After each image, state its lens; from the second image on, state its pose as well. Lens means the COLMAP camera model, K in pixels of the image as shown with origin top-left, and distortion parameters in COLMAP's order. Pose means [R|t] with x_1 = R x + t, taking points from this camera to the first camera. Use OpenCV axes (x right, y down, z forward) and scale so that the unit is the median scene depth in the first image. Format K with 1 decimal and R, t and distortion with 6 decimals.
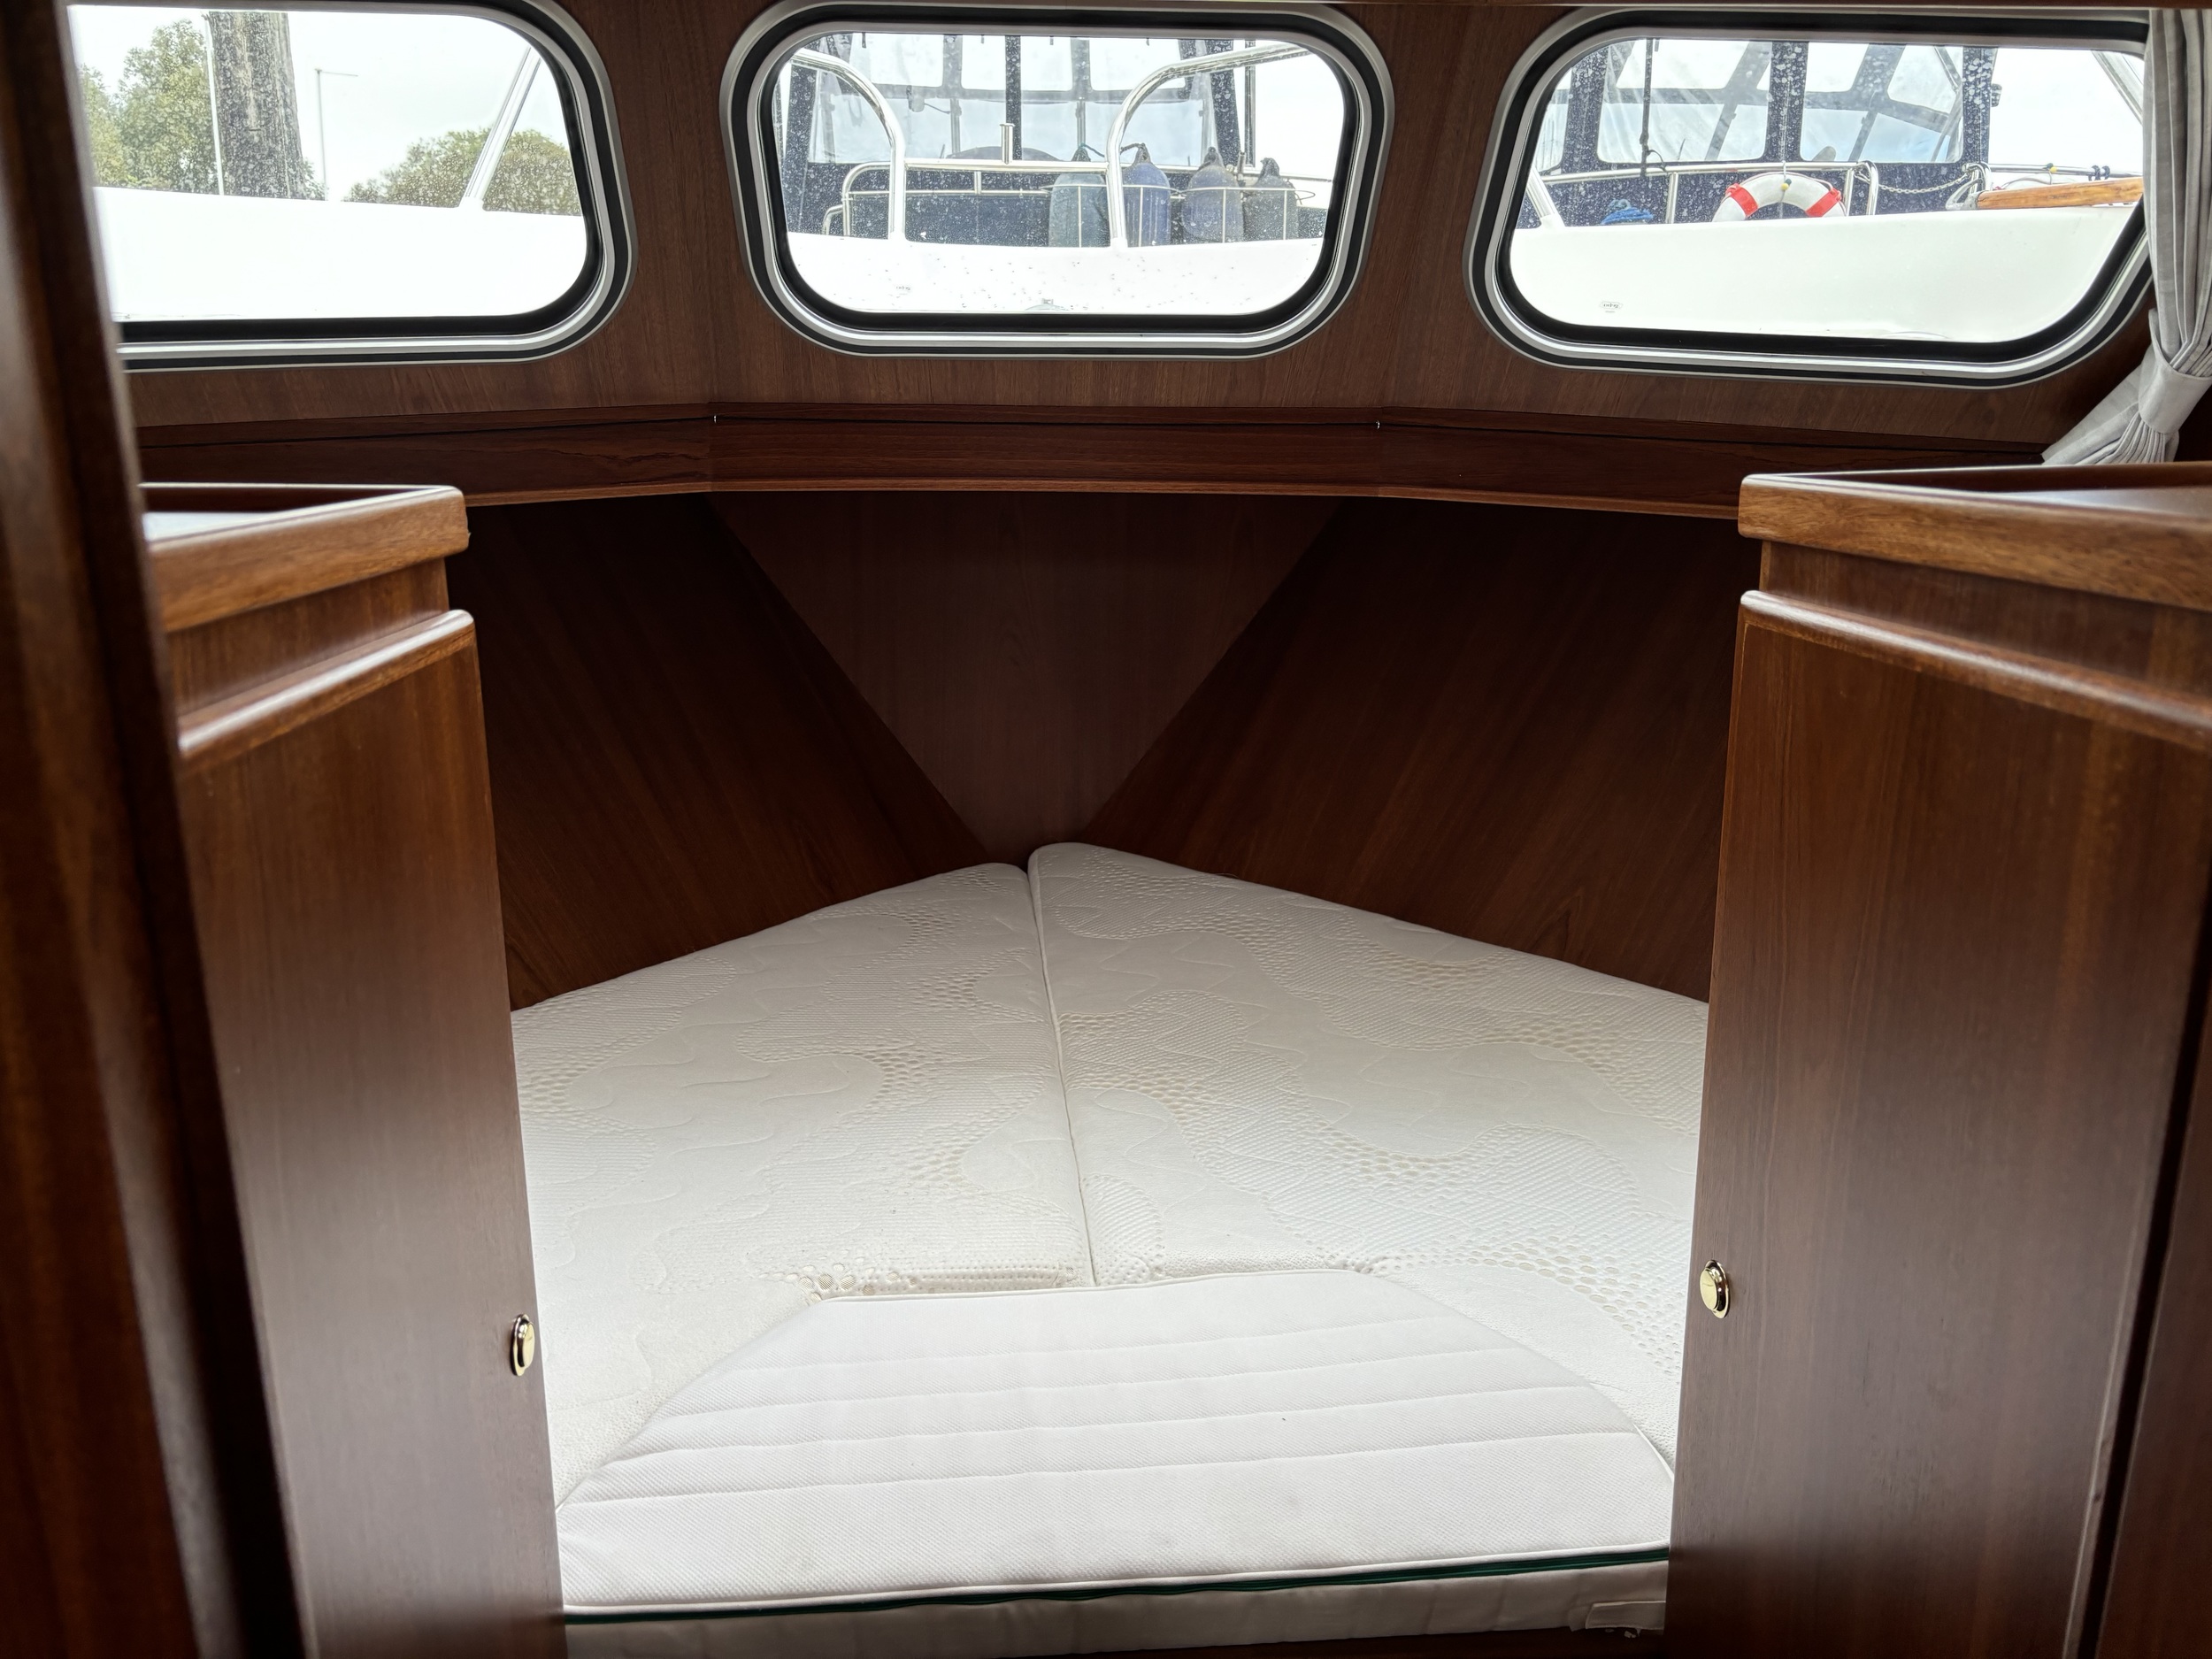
lens RADIAL K [[1663.3, 0, 1098.3], [0, 1663.3, 813.7], [0, 0, 1]] dist [0.020054, -0.037060]
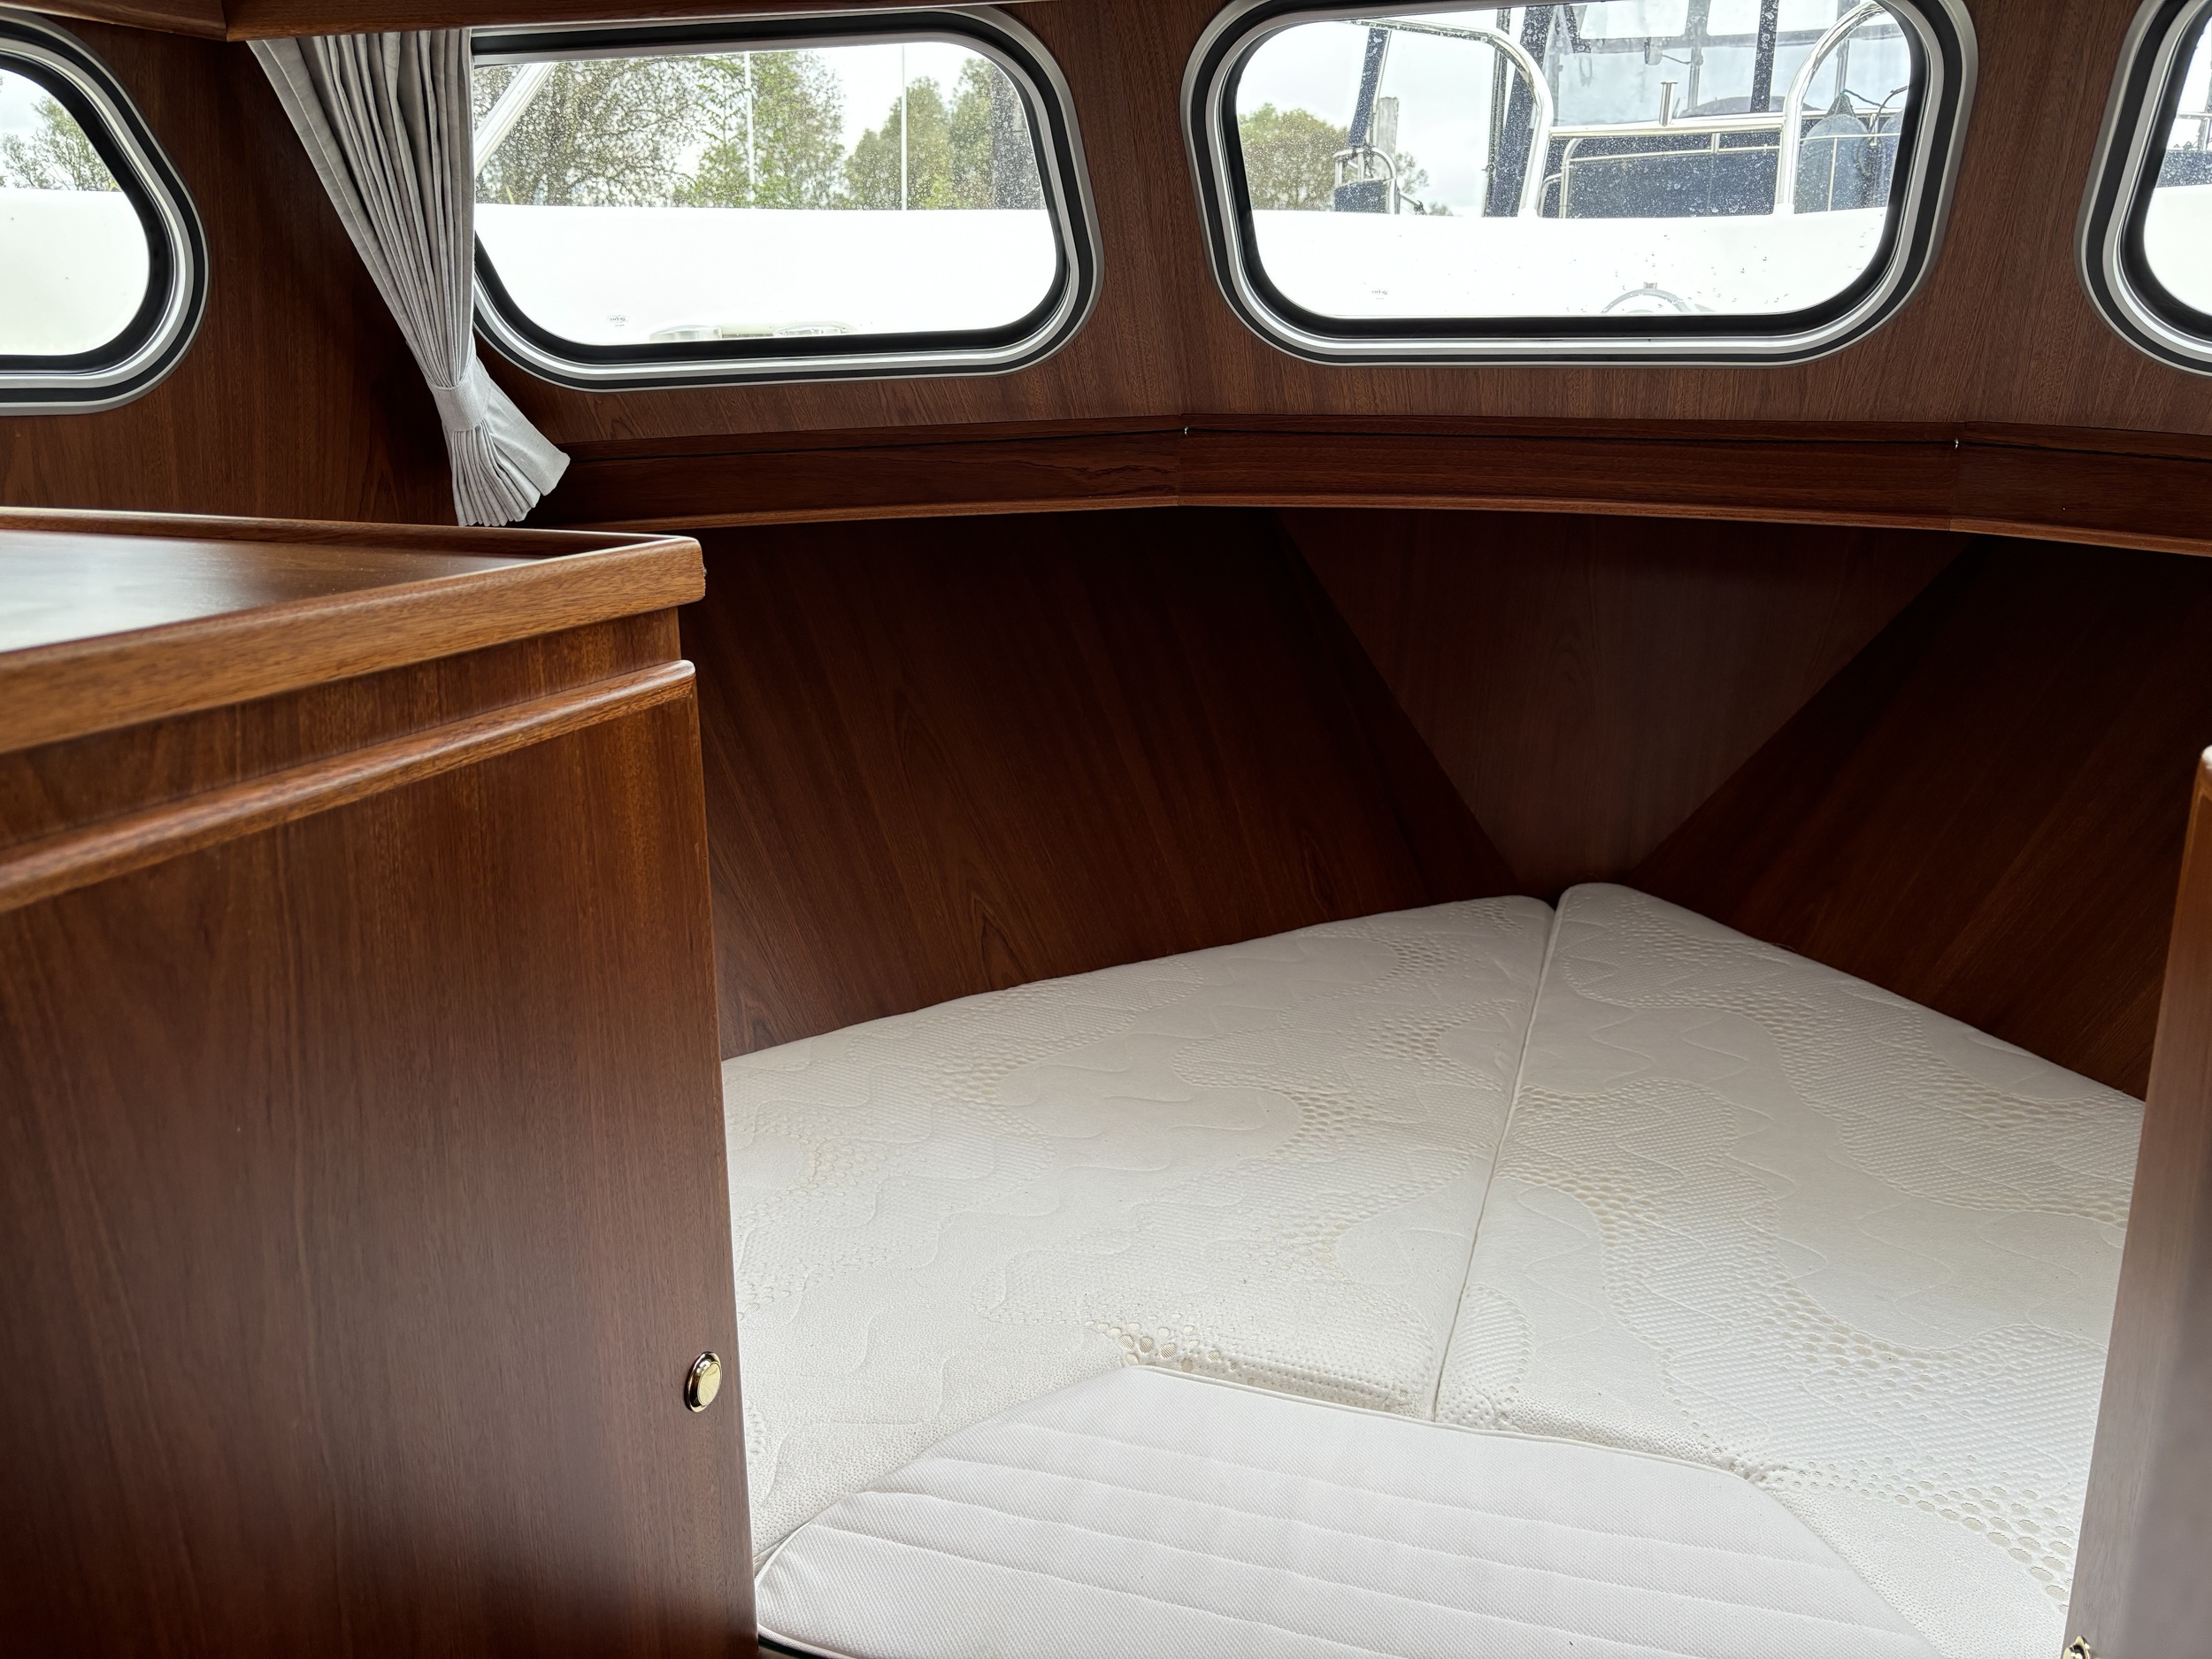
lens RADIAL K [[1663.3, 0, 1099.4], [0, 1663.3, 804.9], [0, 0, 1]] dist [0.020054, -0.037060]
pose [[0.913166, 0.099505, -0.395256, 0.134940], [-0.093867, 0.995017, 0.033631, -0.048754], [0.396632, 0.006391, 0.917955, 0.091075]]
